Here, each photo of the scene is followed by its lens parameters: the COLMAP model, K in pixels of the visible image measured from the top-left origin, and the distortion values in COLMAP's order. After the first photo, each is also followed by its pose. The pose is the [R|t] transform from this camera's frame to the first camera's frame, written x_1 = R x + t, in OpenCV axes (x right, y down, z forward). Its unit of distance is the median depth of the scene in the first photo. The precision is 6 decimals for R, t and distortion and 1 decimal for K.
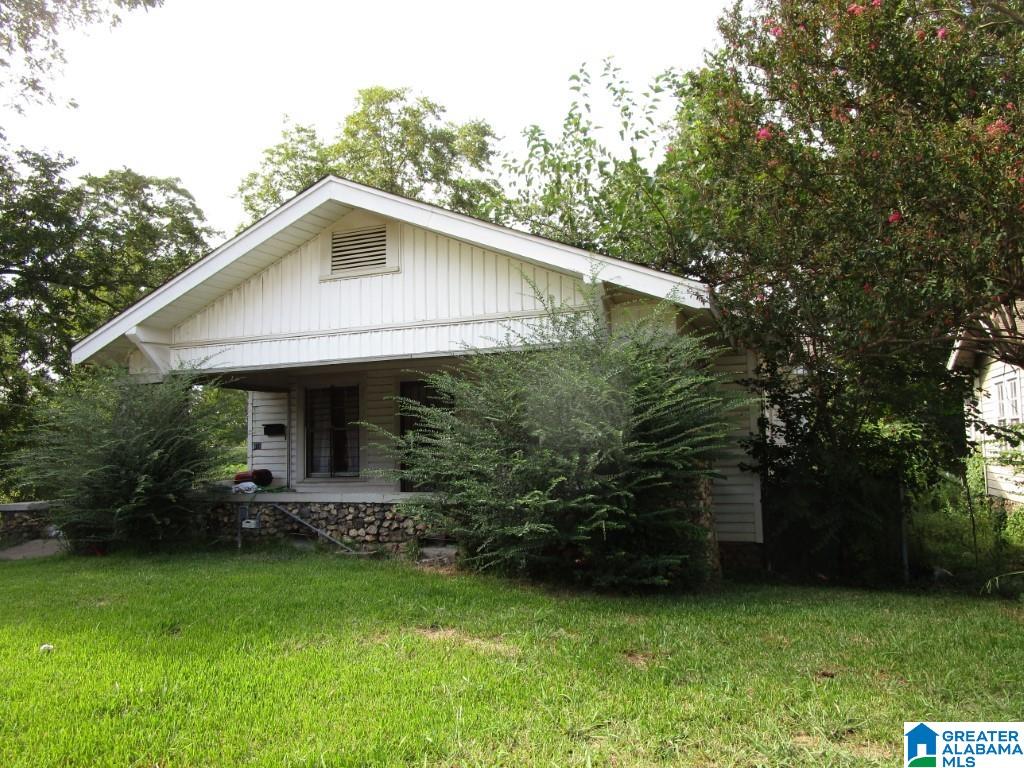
lens RADIAL K [[720.2, 0, 512.0], [0, 720.2, 384.0], [0, 0, 1]] dist [-0.015510, -0.003805]
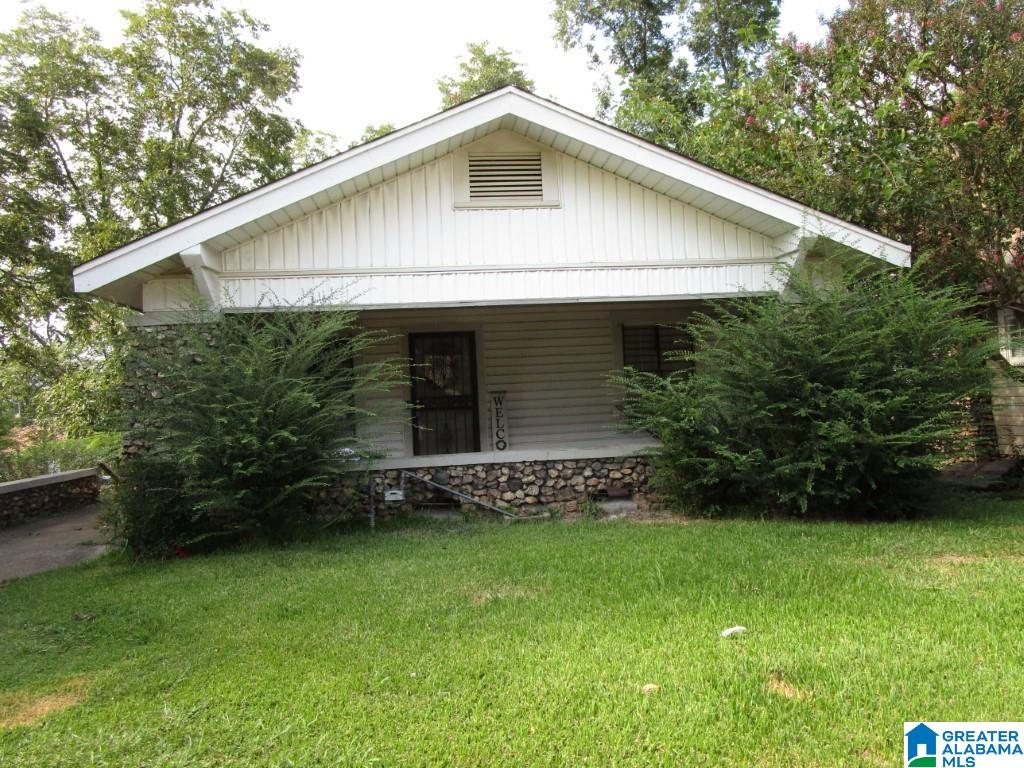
lens RADIAL K [[720.2, 0, 512.0], [0, 720.2, 384.0], [0, 0, 1]] dist [-0.015510, -0.003805]
pose [[0.888770, -0.008092, 0.458283, -0.623824], [-0.010397, 0.999231, 0.037806, 0.034003], [-0.458236, -0.038365, 0.888002, 0.208896]]
